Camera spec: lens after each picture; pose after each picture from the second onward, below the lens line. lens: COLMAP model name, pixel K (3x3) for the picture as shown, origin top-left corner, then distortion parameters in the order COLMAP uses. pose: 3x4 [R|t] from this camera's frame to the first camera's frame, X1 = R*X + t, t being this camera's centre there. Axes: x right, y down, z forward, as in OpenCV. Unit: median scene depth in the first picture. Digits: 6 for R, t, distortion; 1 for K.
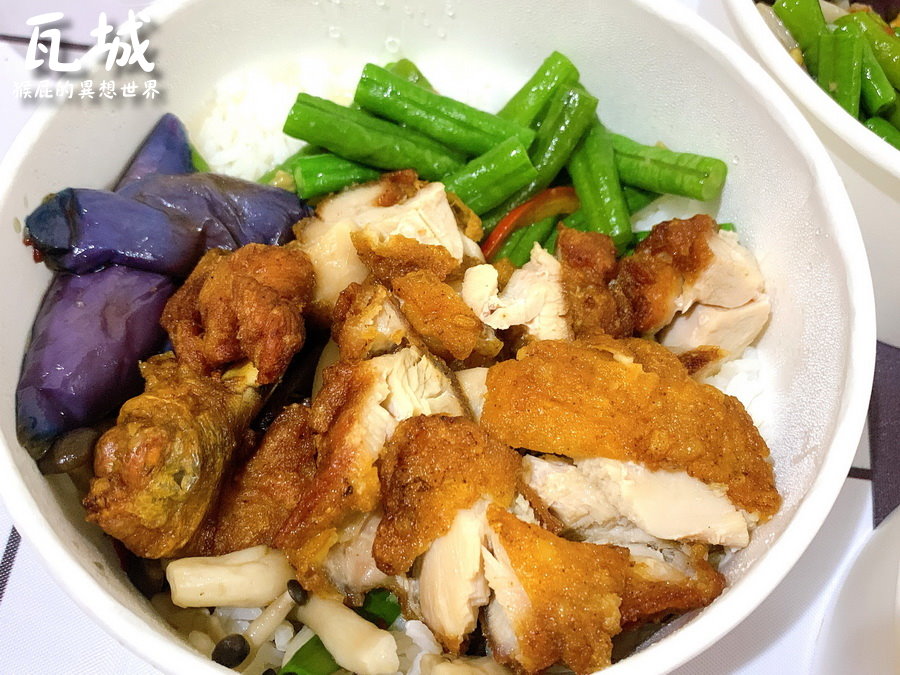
lens RADIAL K [[999.2, 0, 454.4], [0, 999.2, 331.4], [0, 0, 1]] dist [0.072536, 0.000000]
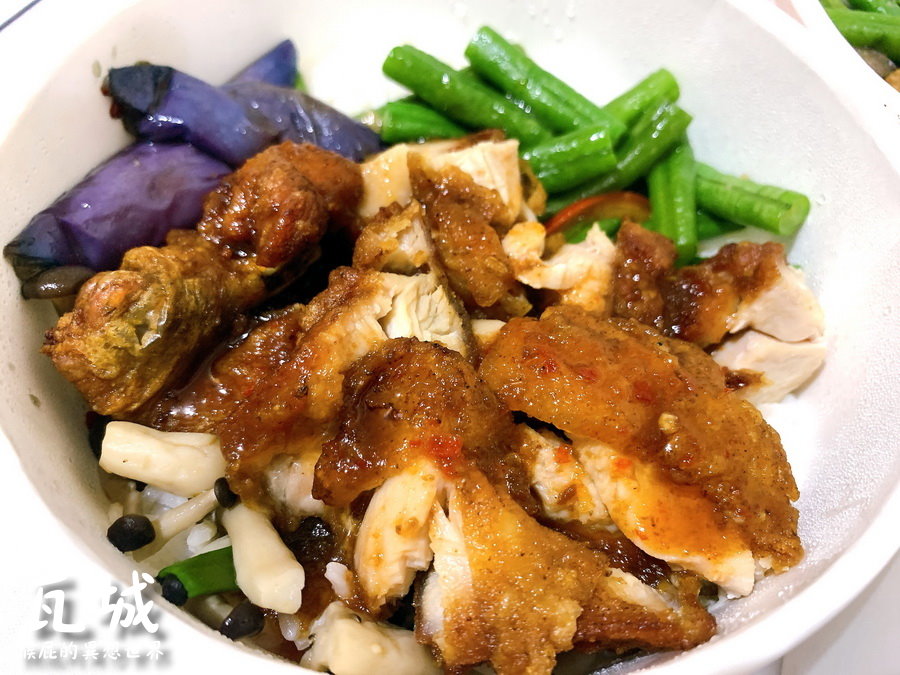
lens RADIAL K [[717.5, 0, 454.9], [0, 717.5, 333.6], [0, 0, 1]] dist [-0.022588, 0.019449]
pose [[0.958094, 0.257251, -0.126011, 0.073673], [-0.267173, 0.961163, -0.069174, 0.106551], [0.103322, 0.099942, 0.989614, 0.356098]]
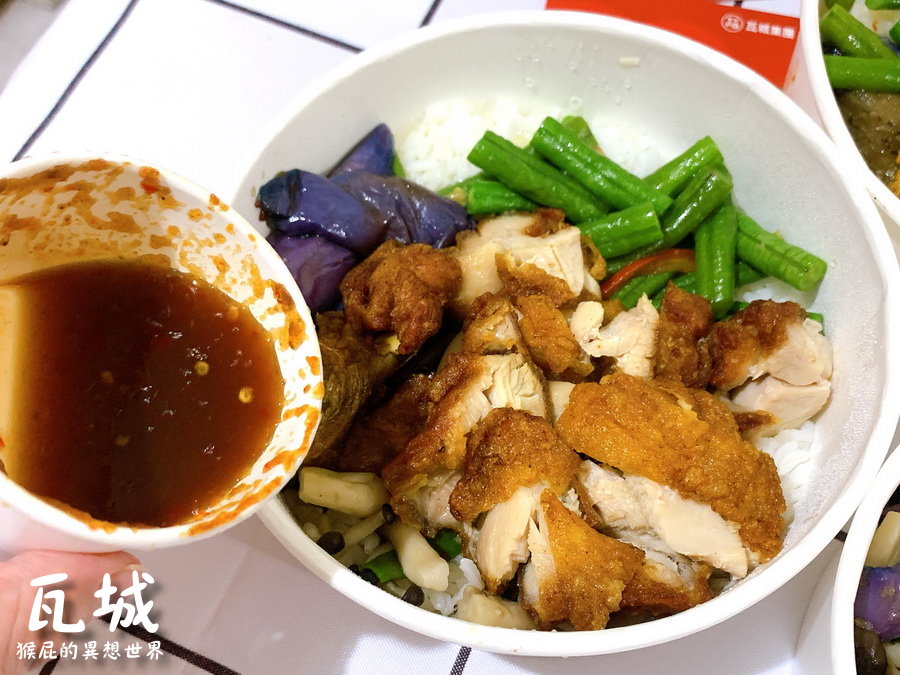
lens RADIAL K [[1014.3, 0, 454.9], [0, 1014.3, 328.0], [0, 0, 1]] dist [0.080432, 0.000000]
pose [[0.957621, 0.237589, -0.162832, 0.080142], [-0.234369, 0.971365, 0.038990, -0.046598], [0.167433, 0.000825, 0.985883, -0.279634]]
